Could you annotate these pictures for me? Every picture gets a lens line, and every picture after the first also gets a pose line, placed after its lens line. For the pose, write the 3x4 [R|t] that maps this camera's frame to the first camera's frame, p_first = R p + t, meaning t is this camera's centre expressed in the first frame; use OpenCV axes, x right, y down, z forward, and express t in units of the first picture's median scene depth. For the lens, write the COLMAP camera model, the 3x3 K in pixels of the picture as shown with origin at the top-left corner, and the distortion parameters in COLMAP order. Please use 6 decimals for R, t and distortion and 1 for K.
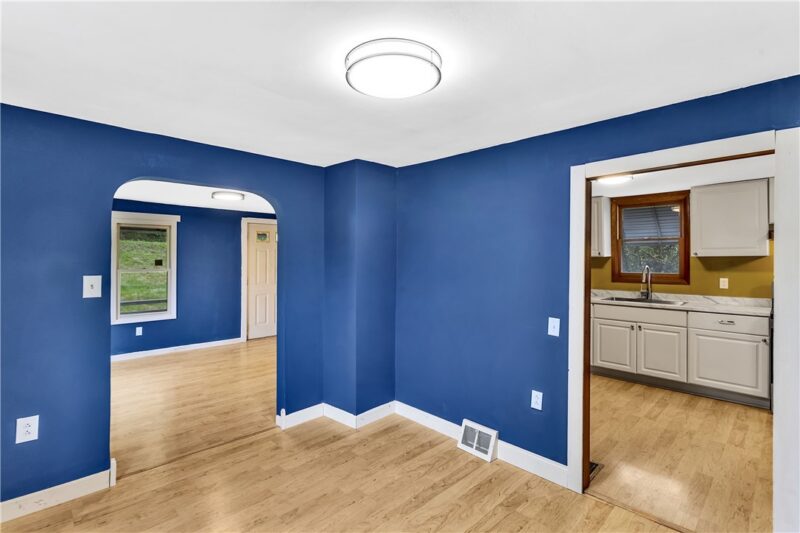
lens RADIAL K [[387.1, 0, 396.1], [0, 387.1, 255.7], [0, 0, 1]] dist [0.008545, 0.000250]
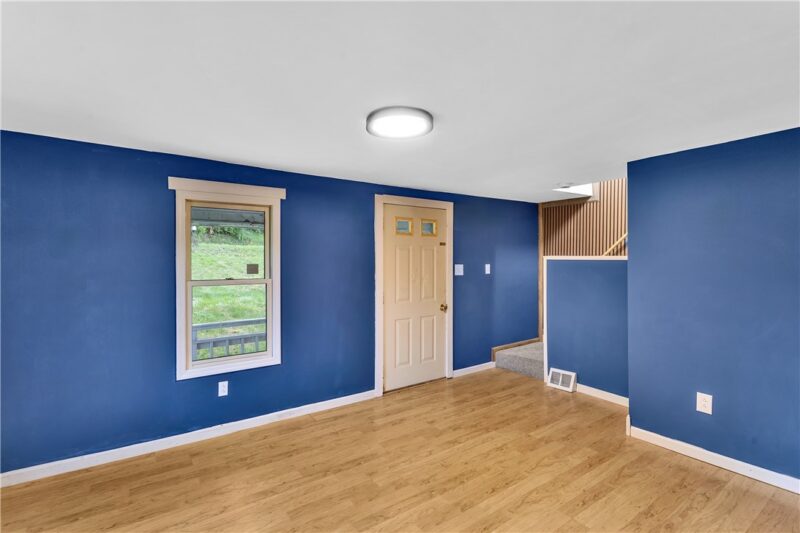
lens RADIAL K [[387.1, 0, 400.8], [0, 387.1, 259.2], [0, 0, 1]] dist [0.008545, 0.000250]
pose [[0.987821, -0.005948, -0.155482, -0.302498], [0.006234, 0.999980, 0.001353, 0.004201], [0.155470, -0.002305, 0.987838, 0.461048]]
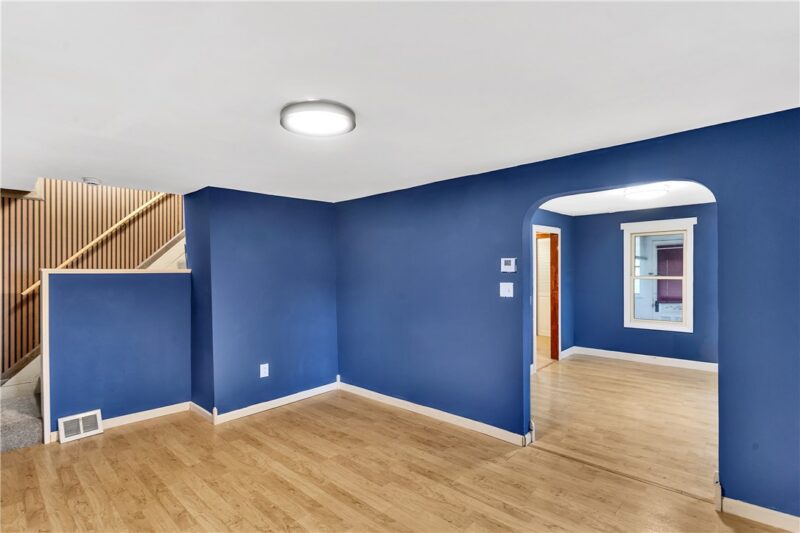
lens RADIAL K [[387.1, 0, 394.3], [0, 387.1, 273.6], [0, 0, 1]] dist [0.008545, 0.000250]
pose [[-0.044111, -0.004904, 0.999015, -0.714167], [0.007119, 0.999961, 0.005223, 0.009199], [-0.999001, 0.007343, -0.044075, 0.792262]]
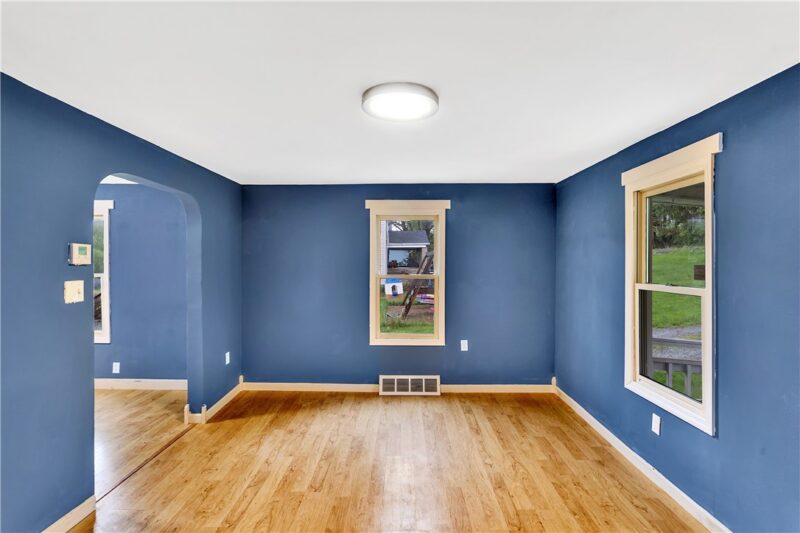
lens RADIAL K [[387.1, 0, 390.7], [0, 387.1, 267.5], [0, 0, 1]] dist [0.008545, 0.000250]
pose [[-0.722623, 0.004013, -0.691231, -0.127574], [-0.000965, 0.999976, 0.006814, 0.011016], [0.691242, 0.005591, -0.722602, 1.075481]]
